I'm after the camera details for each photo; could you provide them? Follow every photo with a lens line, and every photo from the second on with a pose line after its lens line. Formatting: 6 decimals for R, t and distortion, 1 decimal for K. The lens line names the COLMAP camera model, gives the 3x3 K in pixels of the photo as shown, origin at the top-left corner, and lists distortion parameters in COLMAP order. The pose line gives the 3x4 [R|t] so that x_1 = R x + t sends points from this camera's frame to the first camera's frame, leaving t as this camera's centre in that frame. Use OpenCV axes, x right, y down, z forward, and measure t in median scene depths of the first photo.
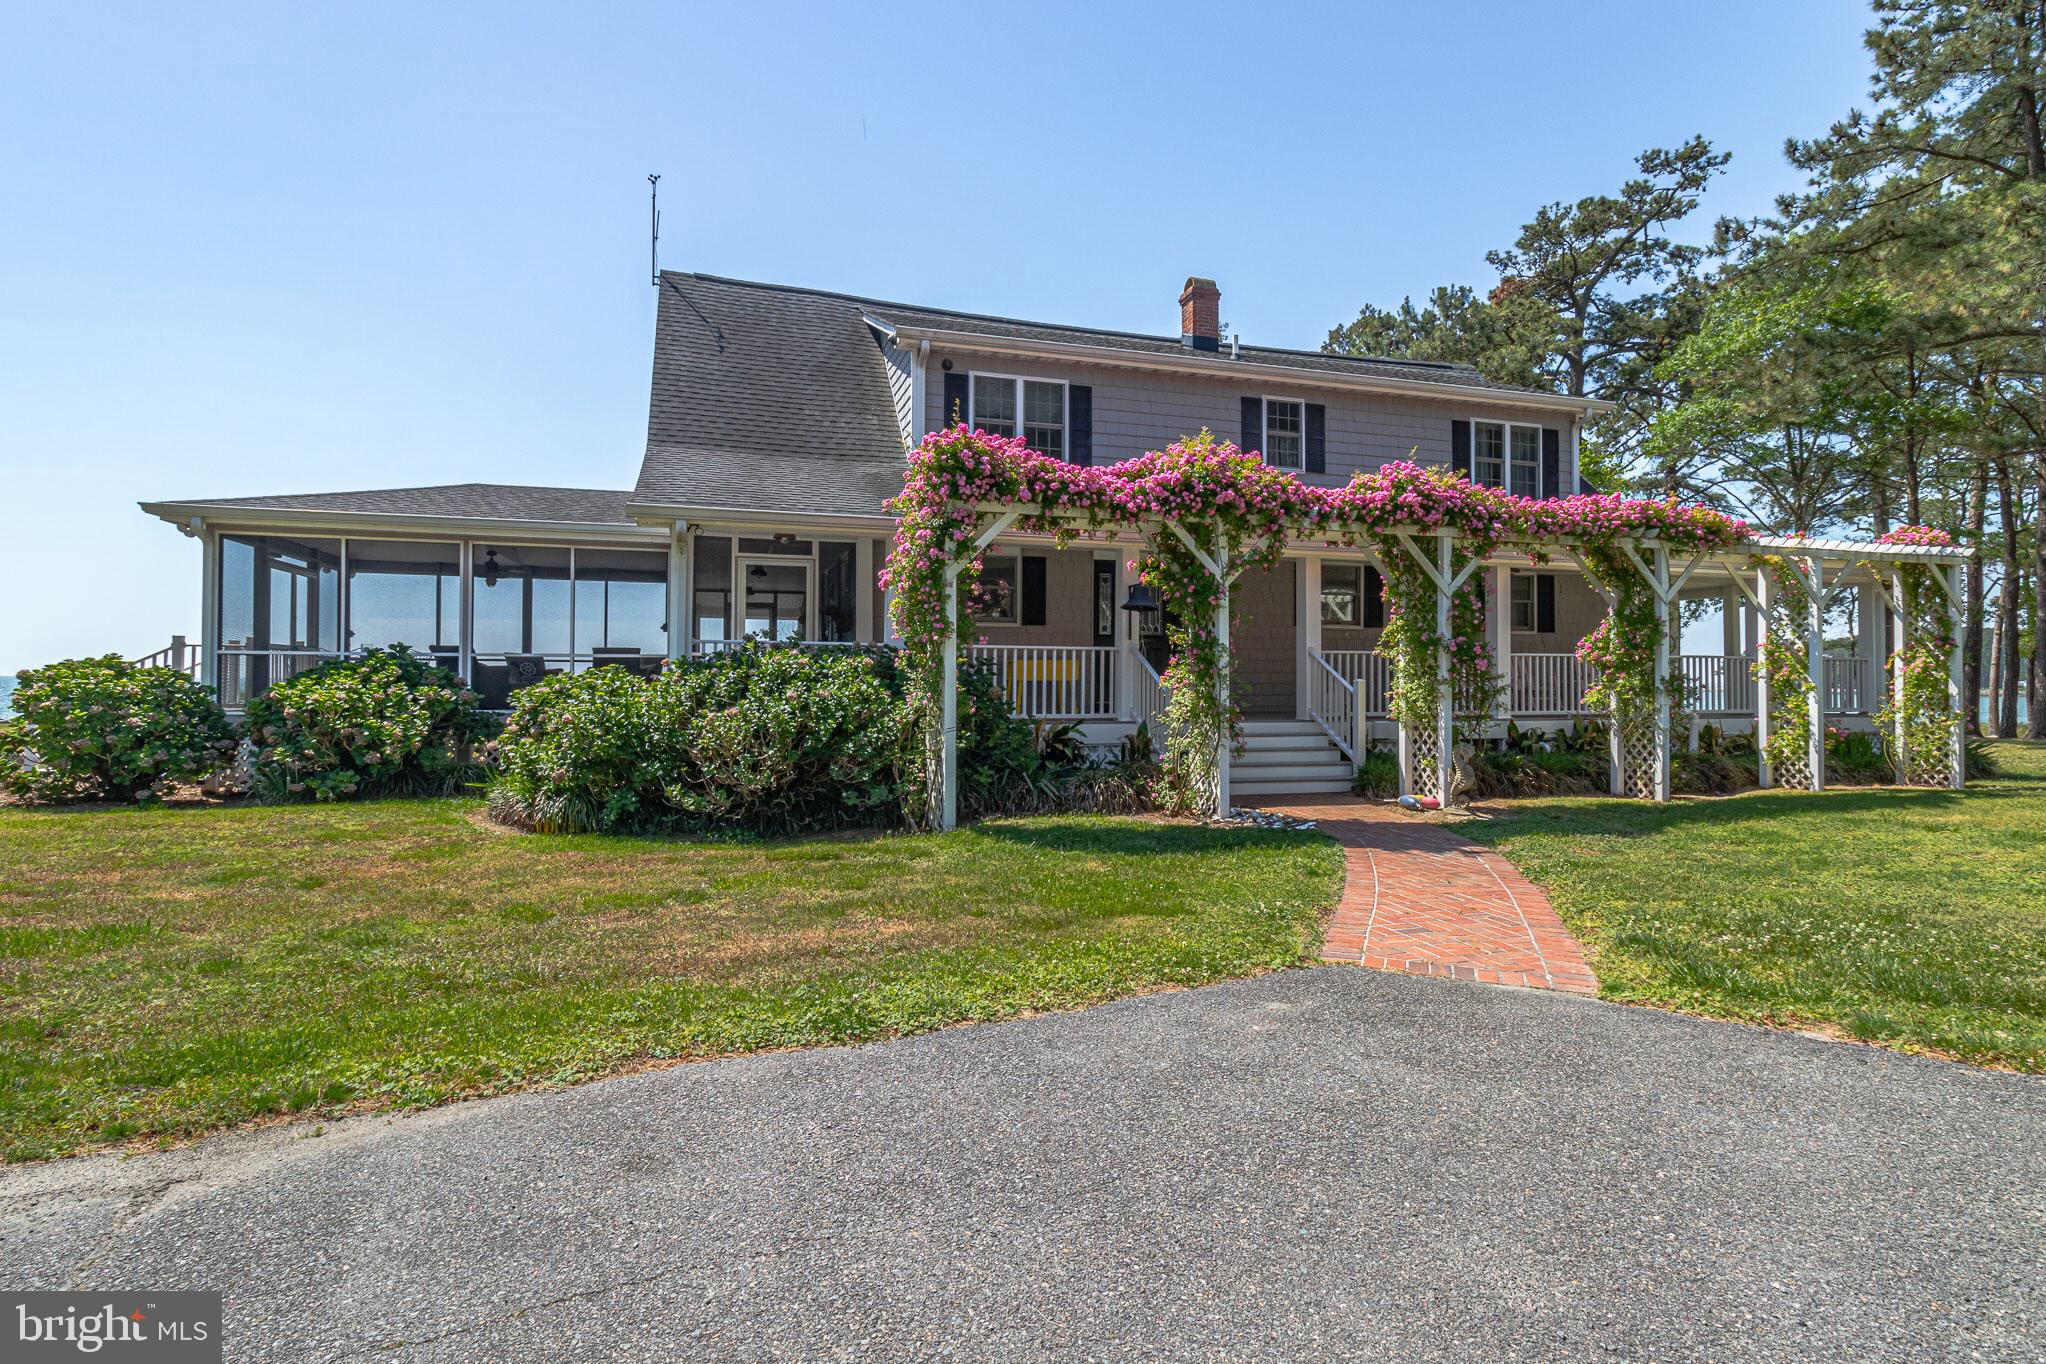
lens RADIAL K [[1009.1, 0, 1032.6], [0, 1009.1, 666.3], [0, 0, 1]] dist [-0.000546, -0.000266]
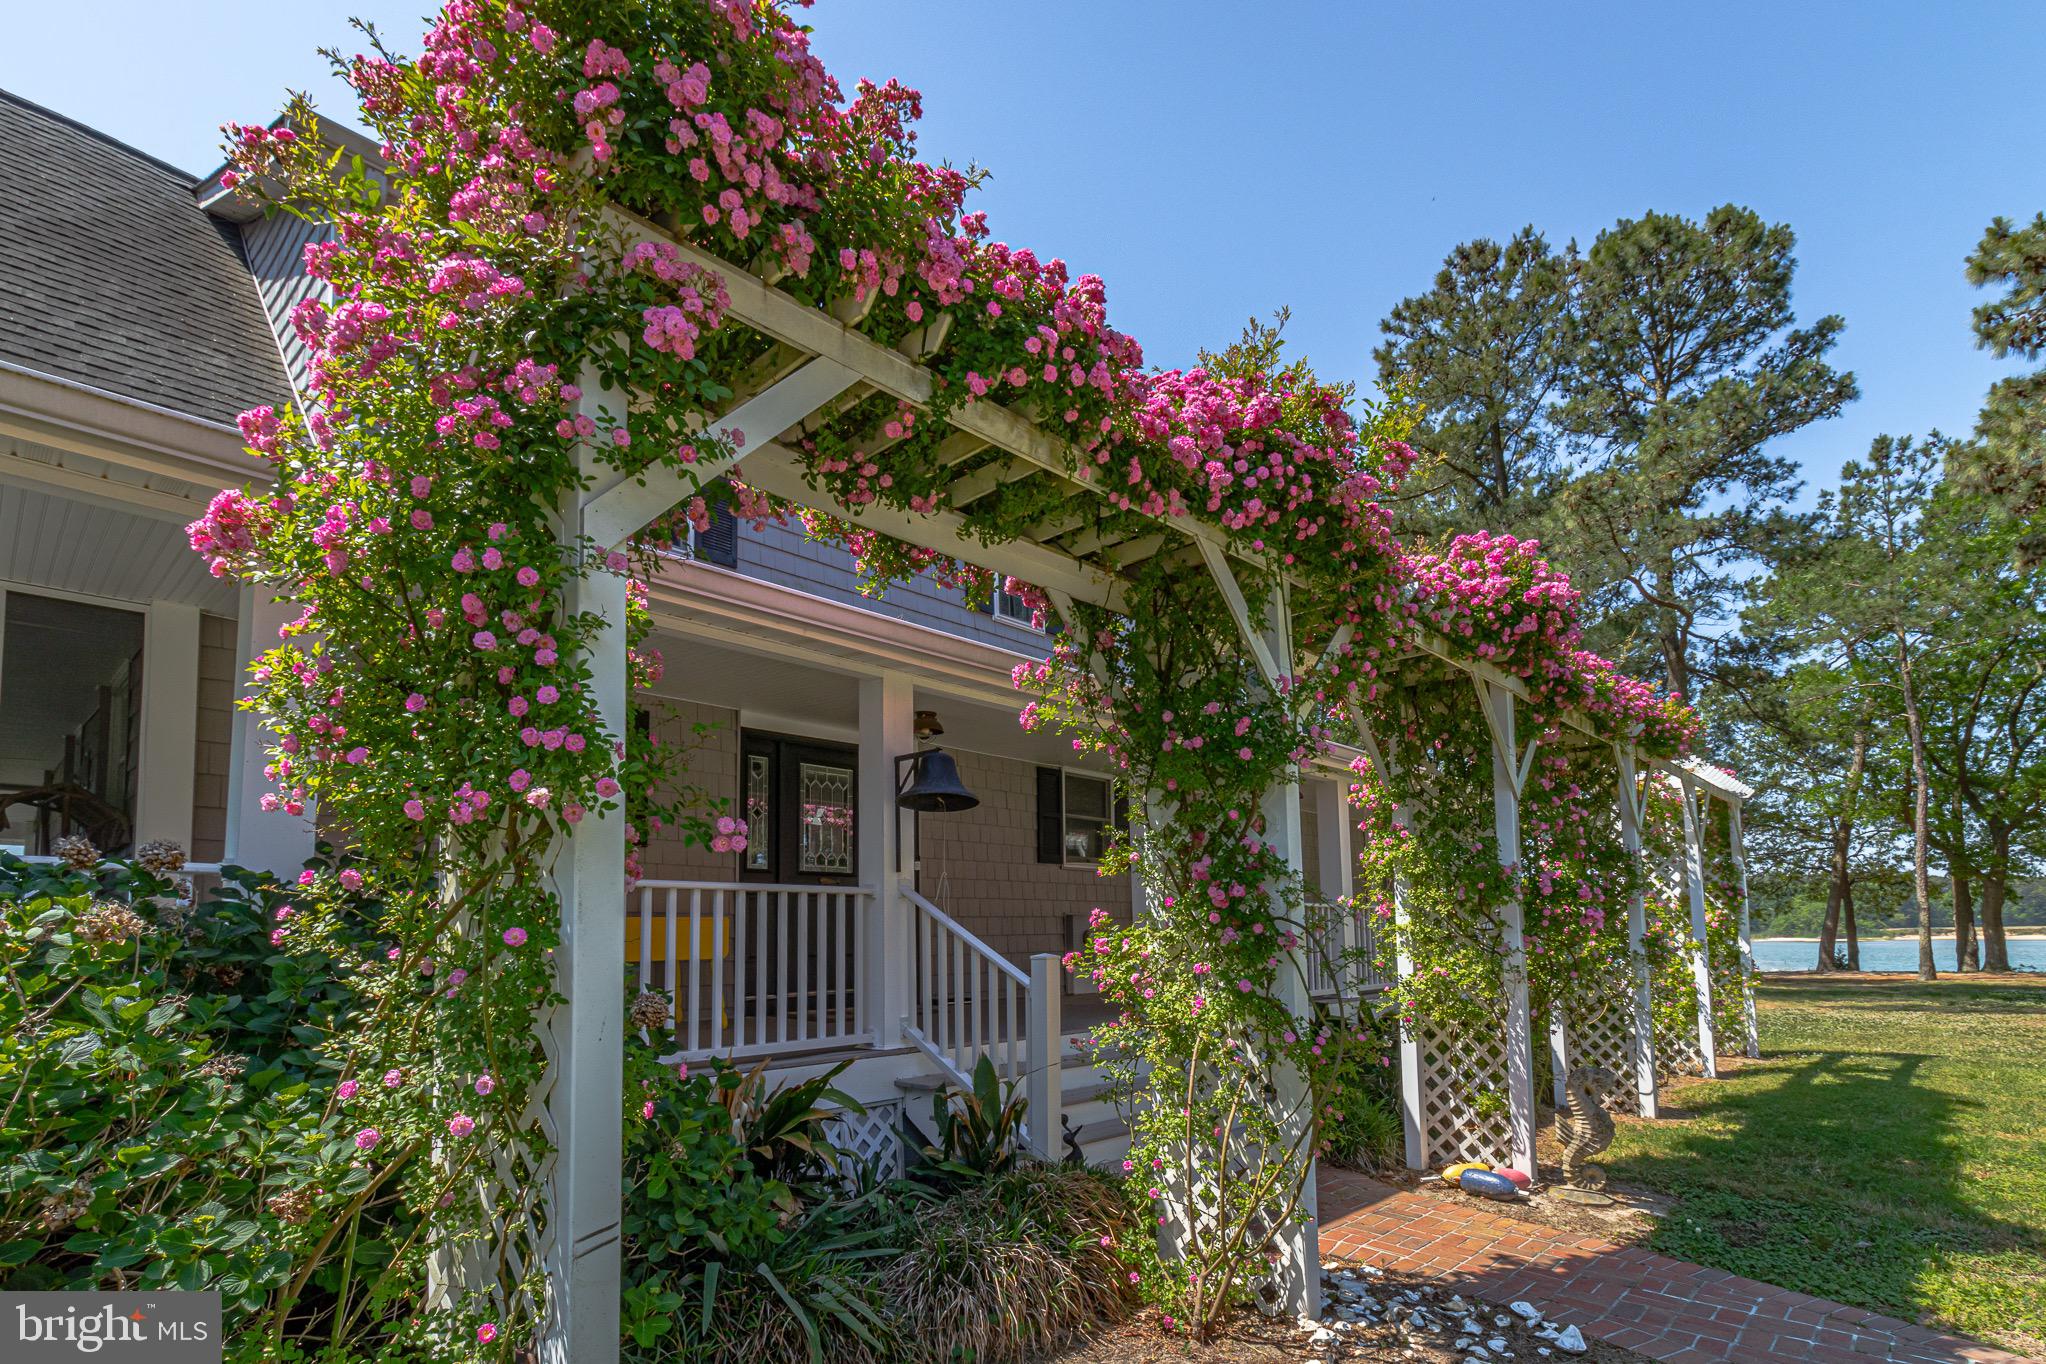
lens RADIAL K [[990.2, 0, 1030.8], [0, 990.2, 866.7], [0, 0, 1]] dist [0.002498, -0.001225]
pose [[0.866216, 0.021098, 0.499224, -0.077526], [0.007464, 0.998450, -0.055147, -0.002703], [-0.499614, 0.051496, 0.864716, 0.557932]]
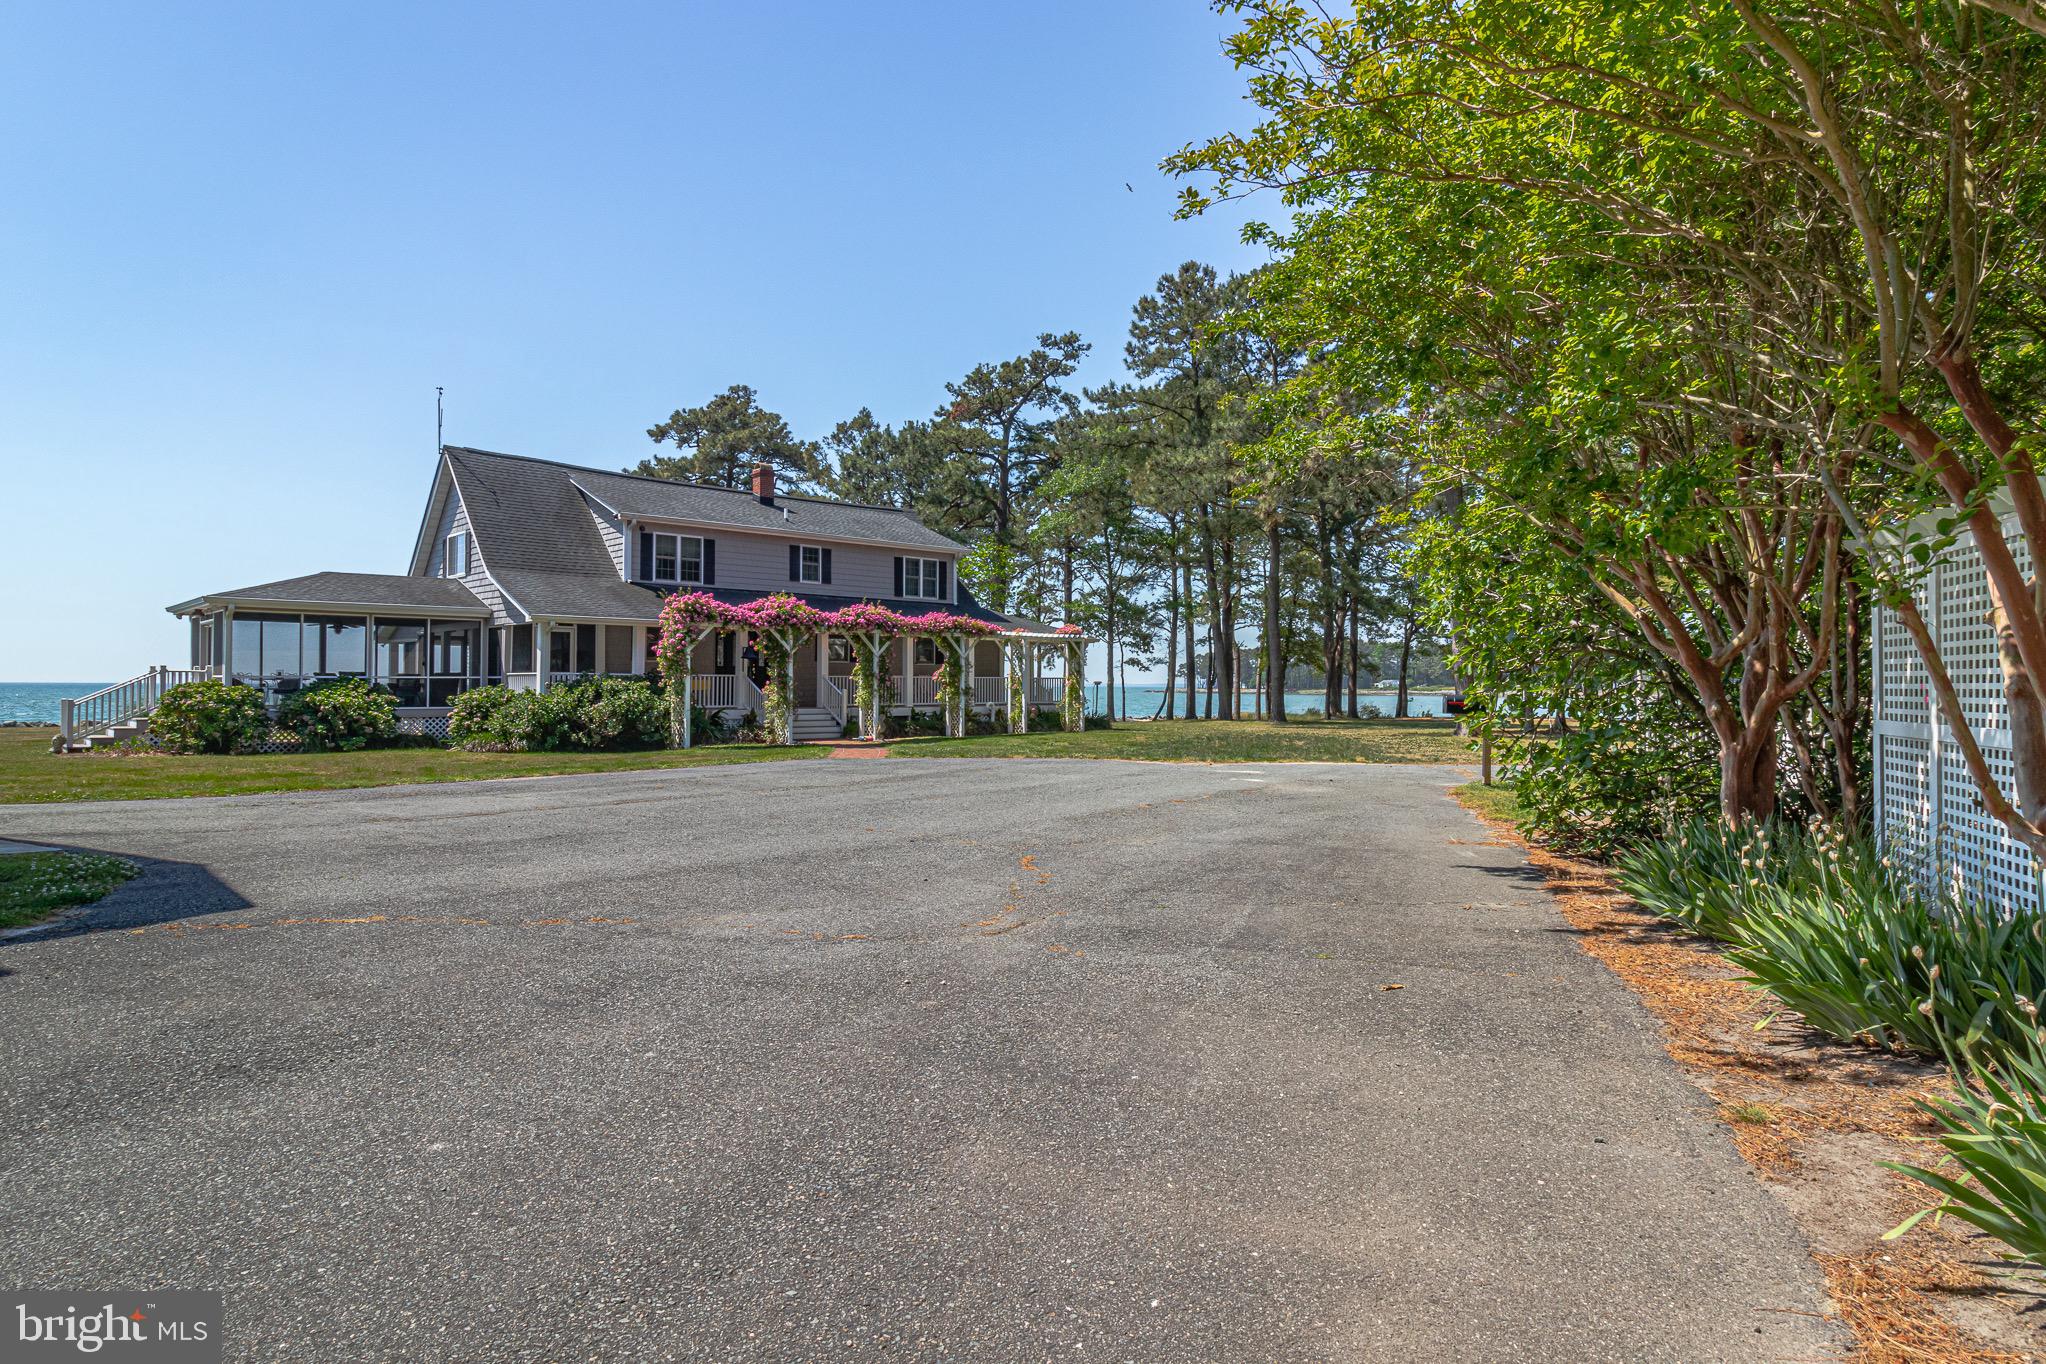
lens RADIAL K [[1125.5, 0, 1037.1], [0, 1125.5, 663.2], [0, 0, 1]] dist [0.002086, 0.000683]
pose [[0.895987, 0.007635, 0.444014, -0.408520], [-0.006646, 0.999971, -0.003784, -0.038350], [-0.444030, 0.000439, 0.896012, -1.445608]]
